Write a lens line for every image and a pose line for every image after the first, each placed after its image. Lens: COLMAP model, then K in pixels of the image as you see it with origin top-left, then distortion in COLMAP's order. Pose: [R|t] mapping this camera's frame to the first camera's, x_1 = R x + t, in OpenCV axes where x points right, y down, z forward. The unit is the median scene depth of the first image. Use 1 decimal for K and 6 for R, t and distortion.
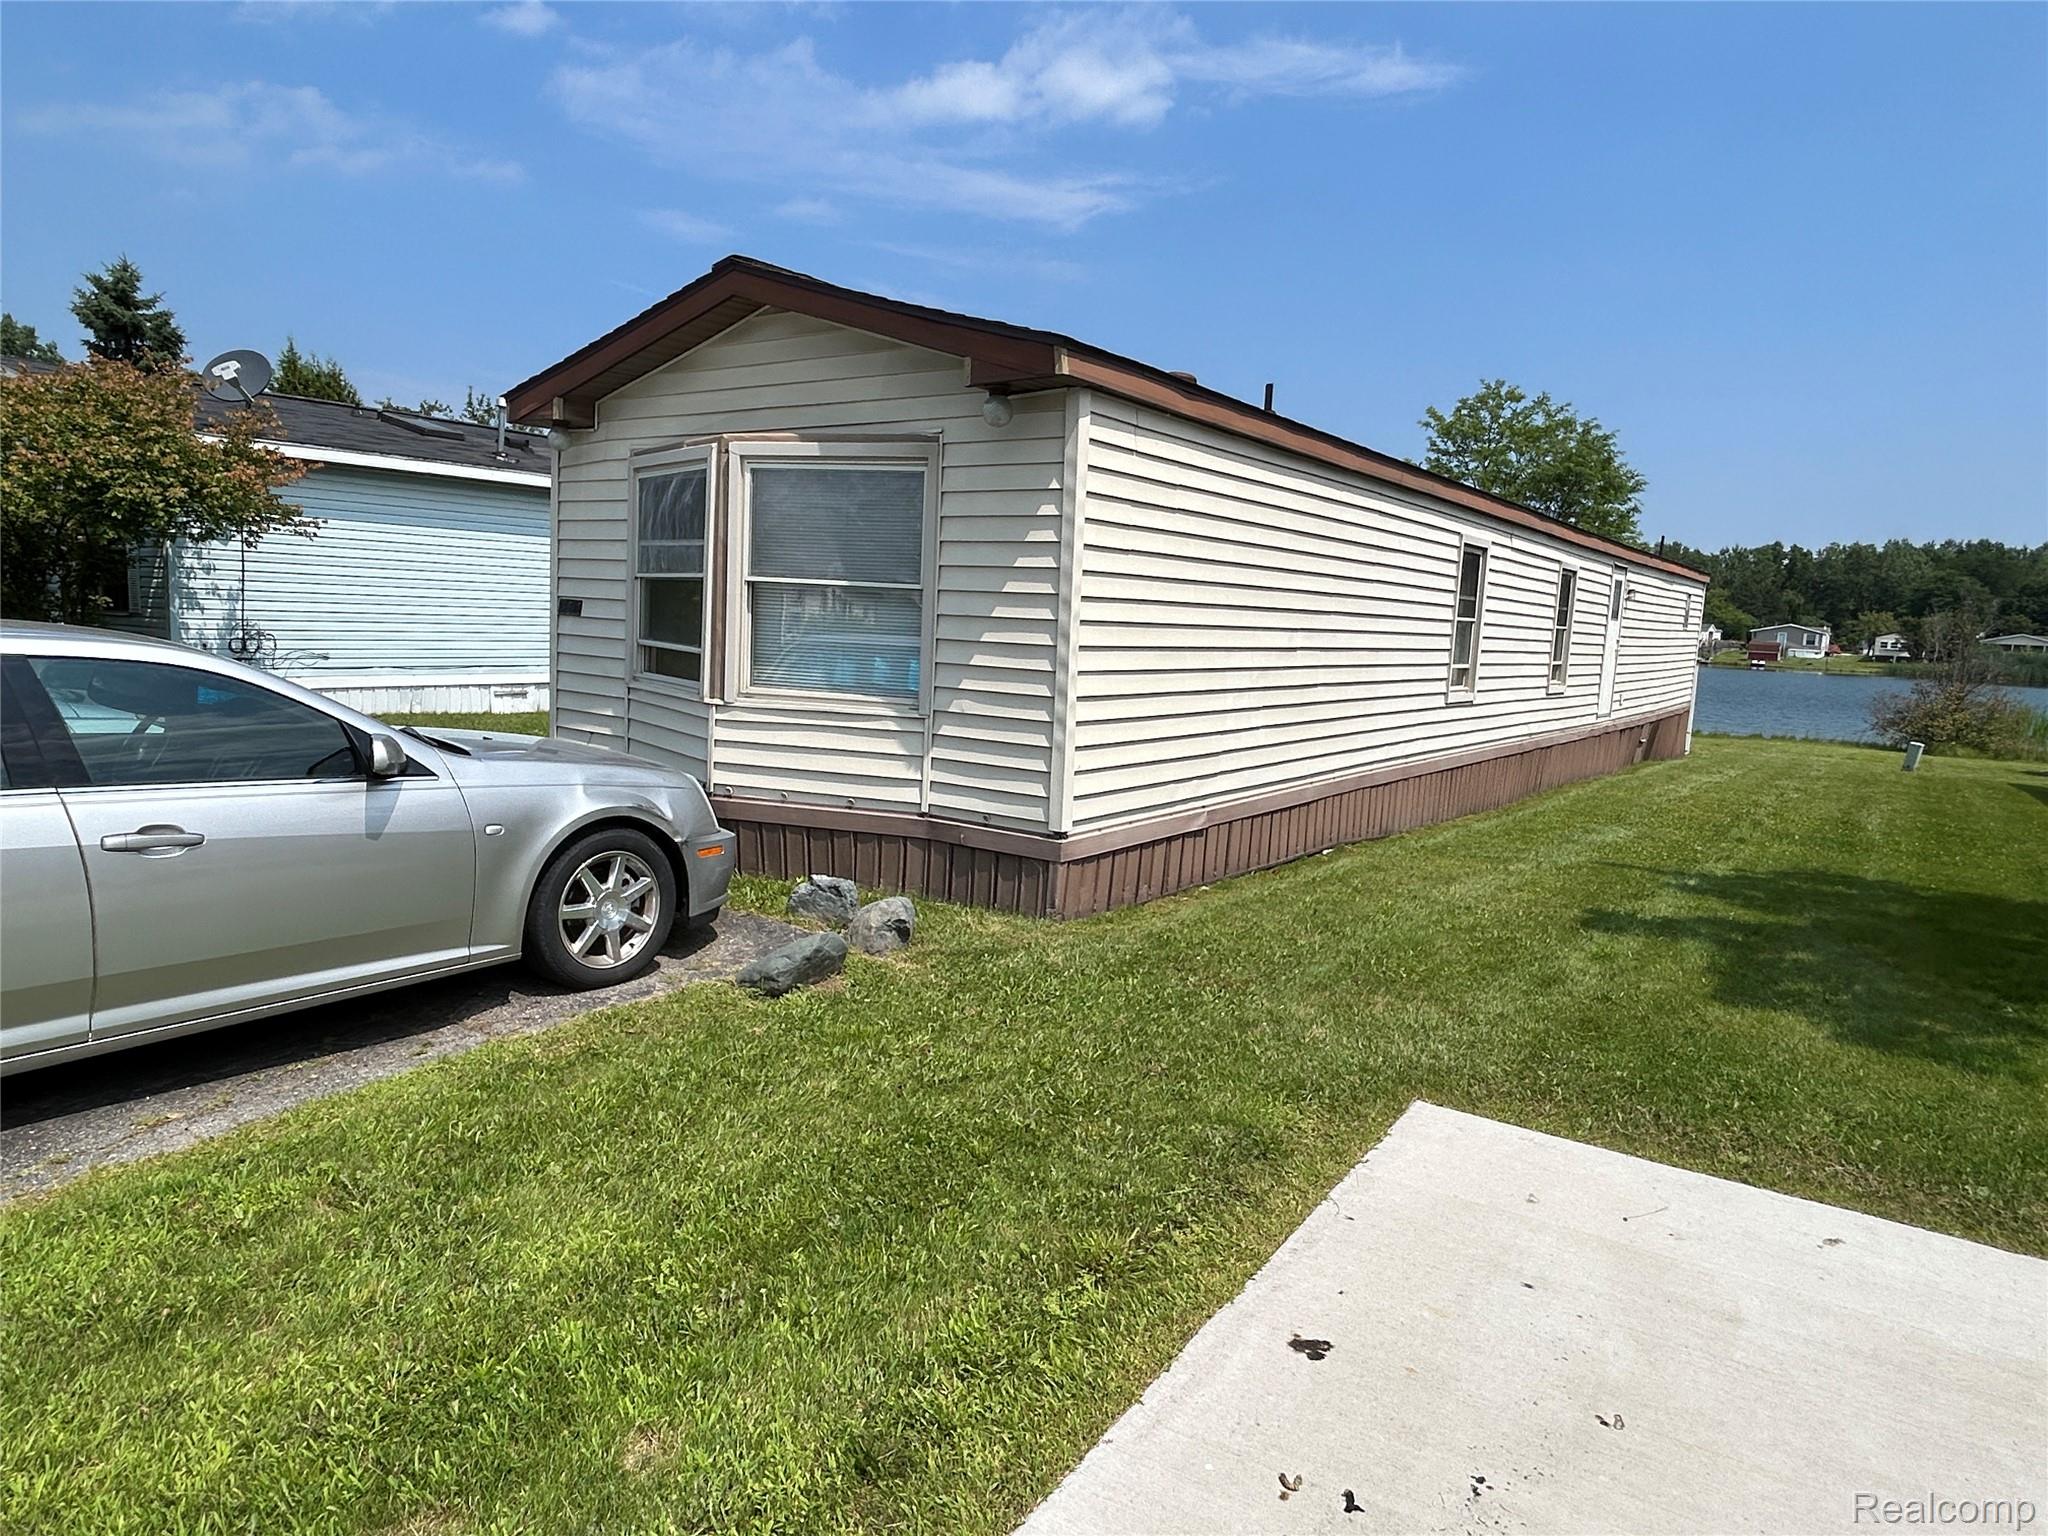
lens RADIAL K [[1273.3, 0, 1023.6], [0, 1273.3, 769.8], [0, 0, 1]] dist [-0.002427, -0.000175]
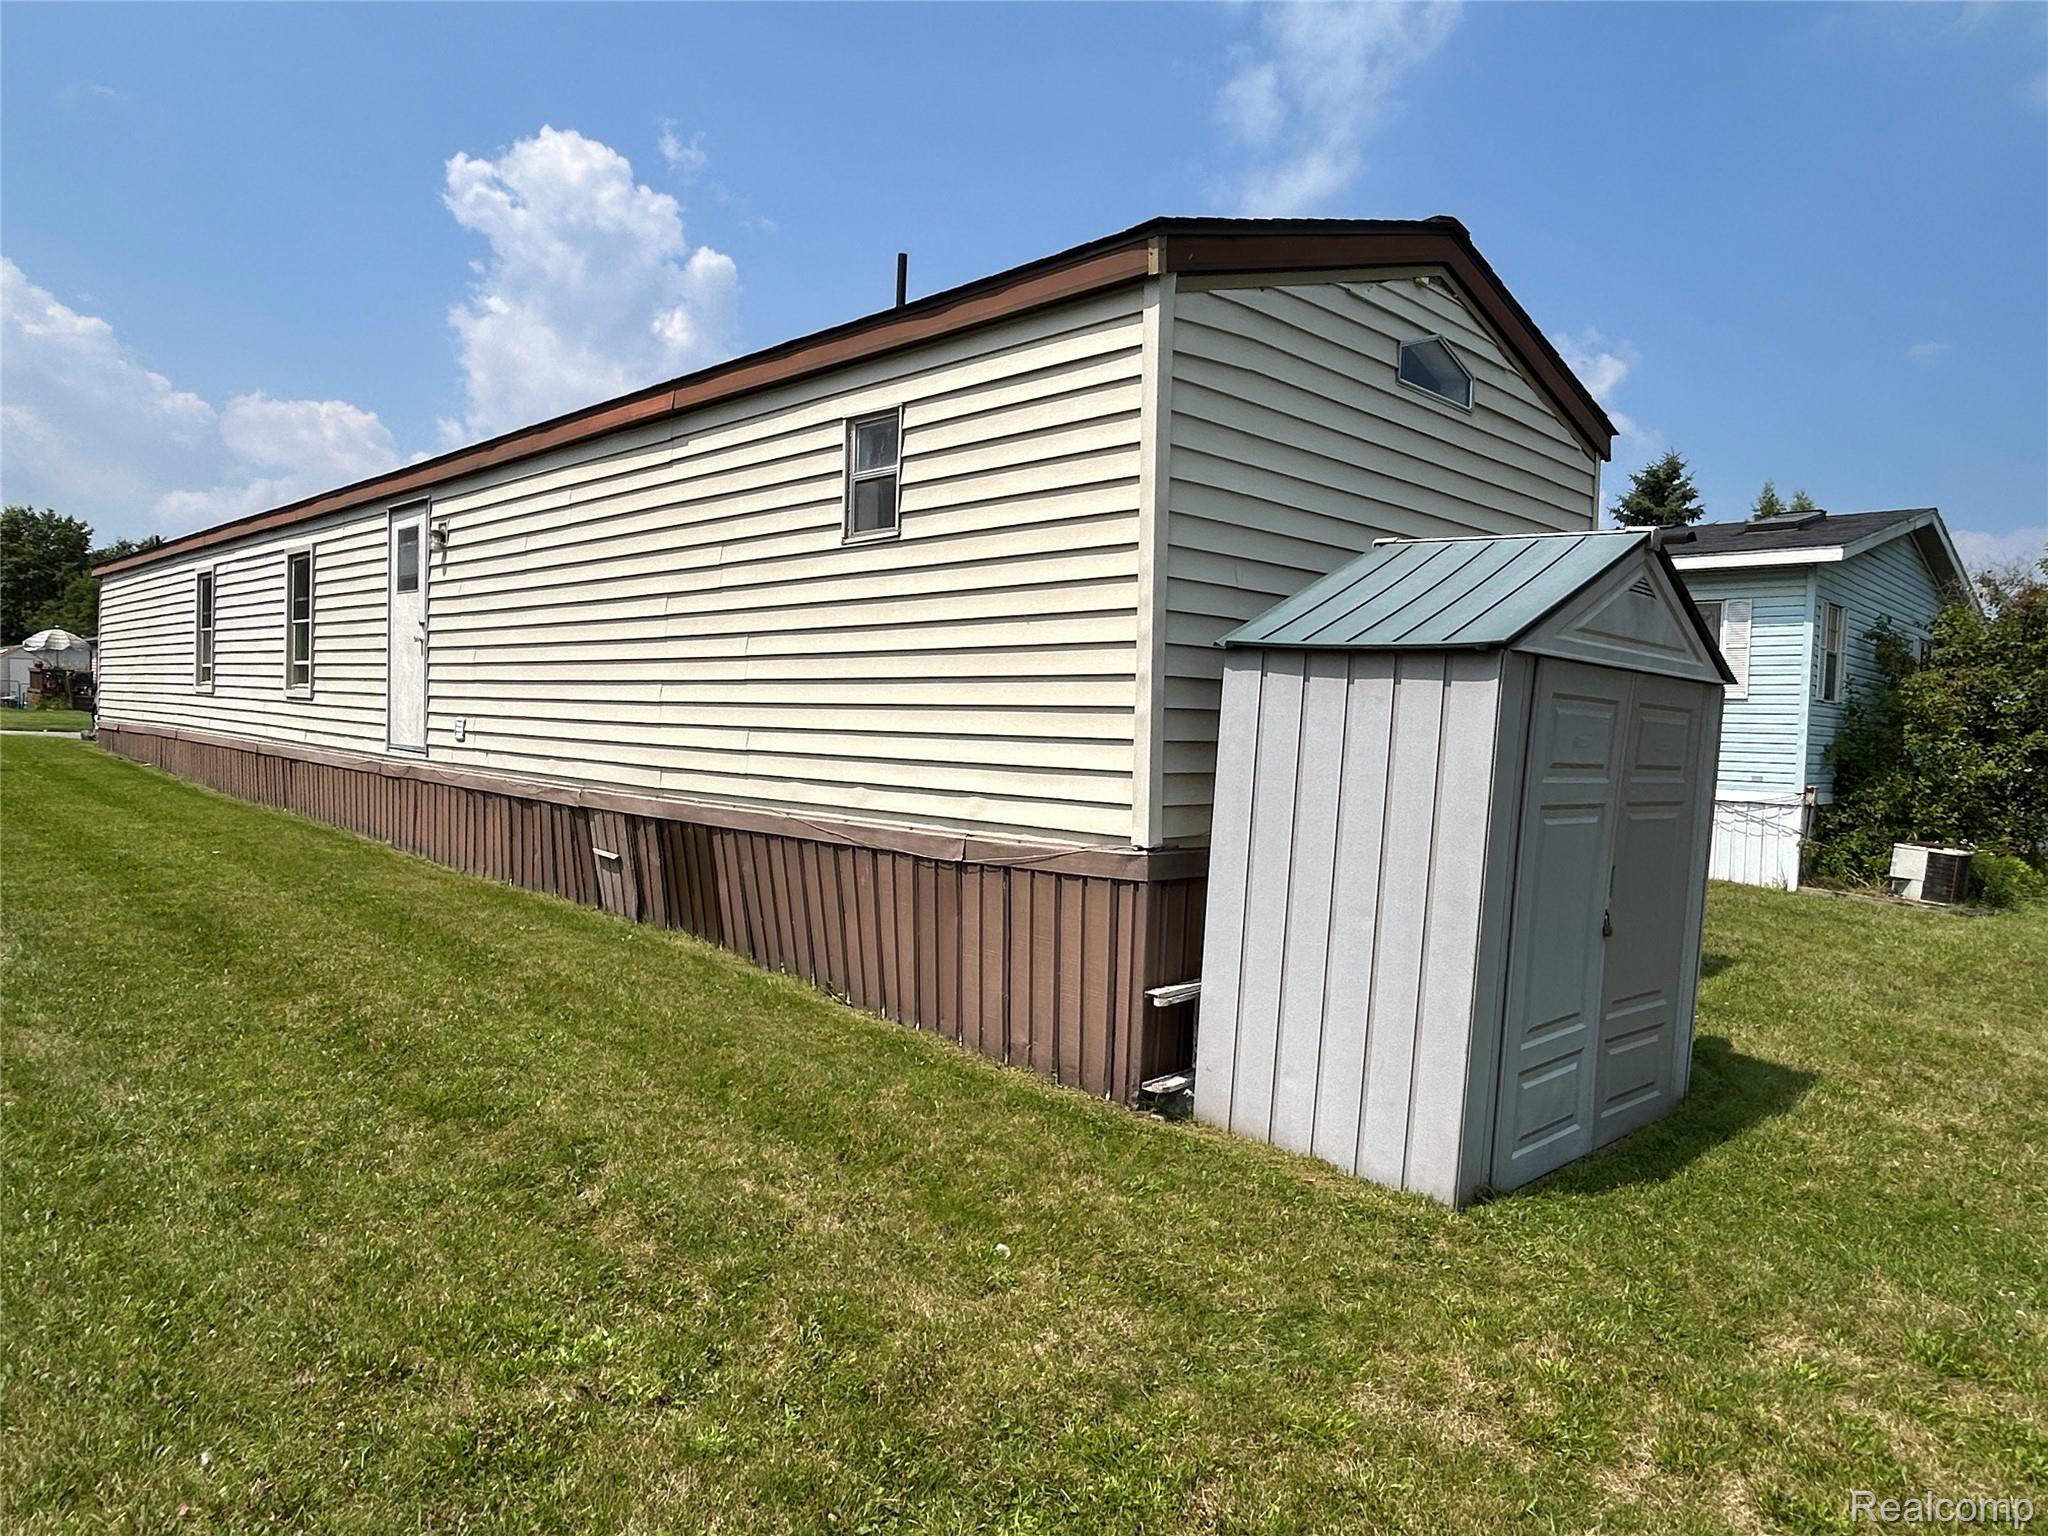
lens RADIAL K [[1273.3, 0, 1023.4], [0, 1273.3, 766.6], [0, 0, 1]] dist [-0.002427, -0.000175]
pose [[-0.169231, 0.072119, -0.982934, 1.075537], [-0.087330, 0.992299, 0.087842, -0.117680], [0.981700, 0.100705, -0.161630, 1.458762]]
